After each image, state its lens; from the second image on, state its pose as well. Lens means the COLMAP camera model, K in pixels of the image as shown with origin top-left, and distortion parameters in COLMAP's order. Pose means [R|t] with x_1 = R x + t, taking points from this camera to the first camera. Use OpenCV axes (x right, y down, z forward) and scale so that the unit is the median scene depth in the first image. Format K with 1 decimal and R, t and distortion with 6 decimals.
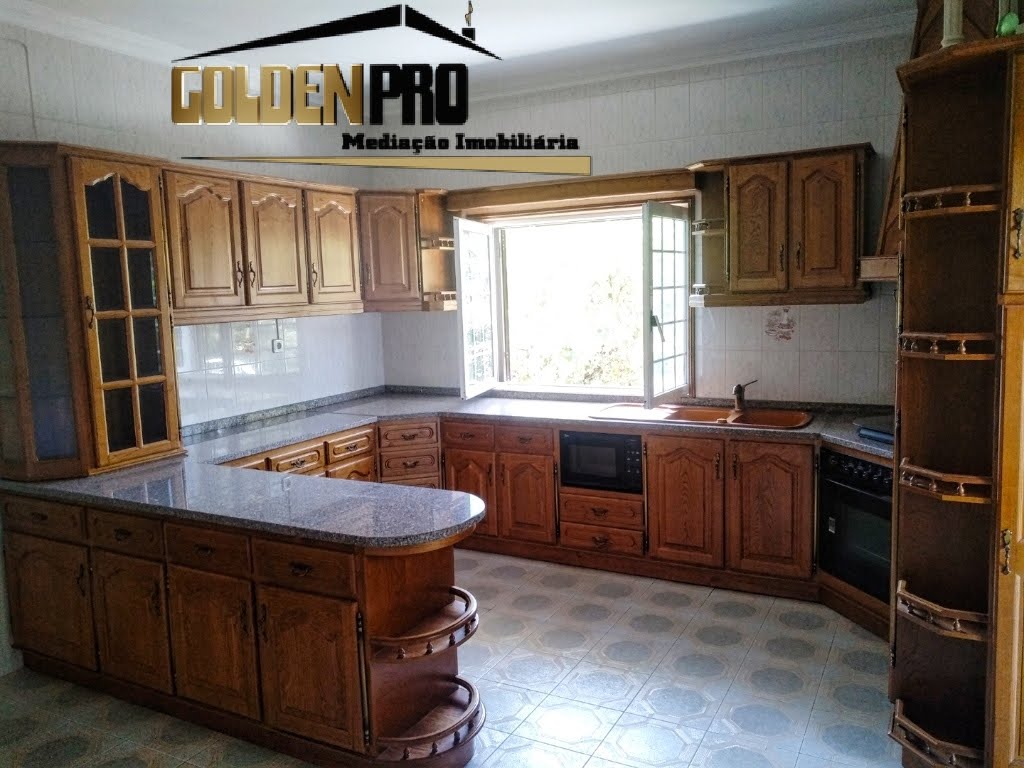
lens RADIAL K [[794.3, 0, 527.4], [0, 794.3, 379.0], [0, 0, 1]] dist [0.070970, -0.167507]
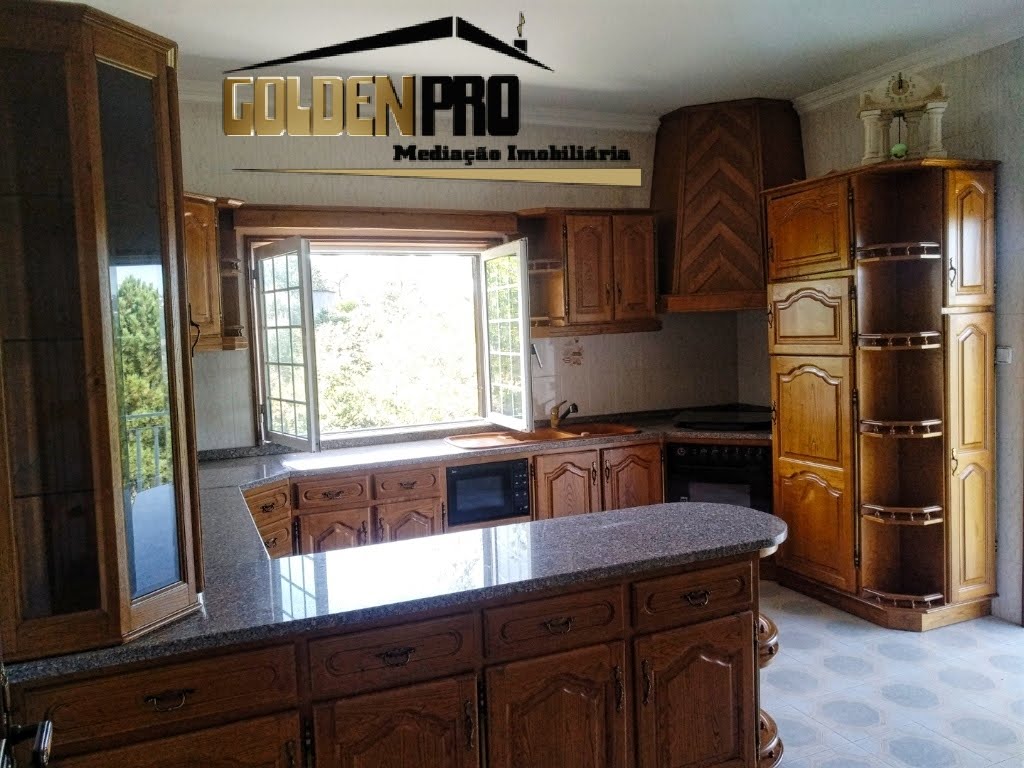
lens RADIAL K [[794.3, 0, 527.4], [0, 794.3, 379.0], [0, 0, 1]] dist [0.070970, -0.167507]
pose [[0.623643, -0.046534, 0.780323, -0.663666], [0.111448, 0.993322, -0.029834, -0.001748], [-0.773724, 0.105572, 0.624665, 0.333141]]
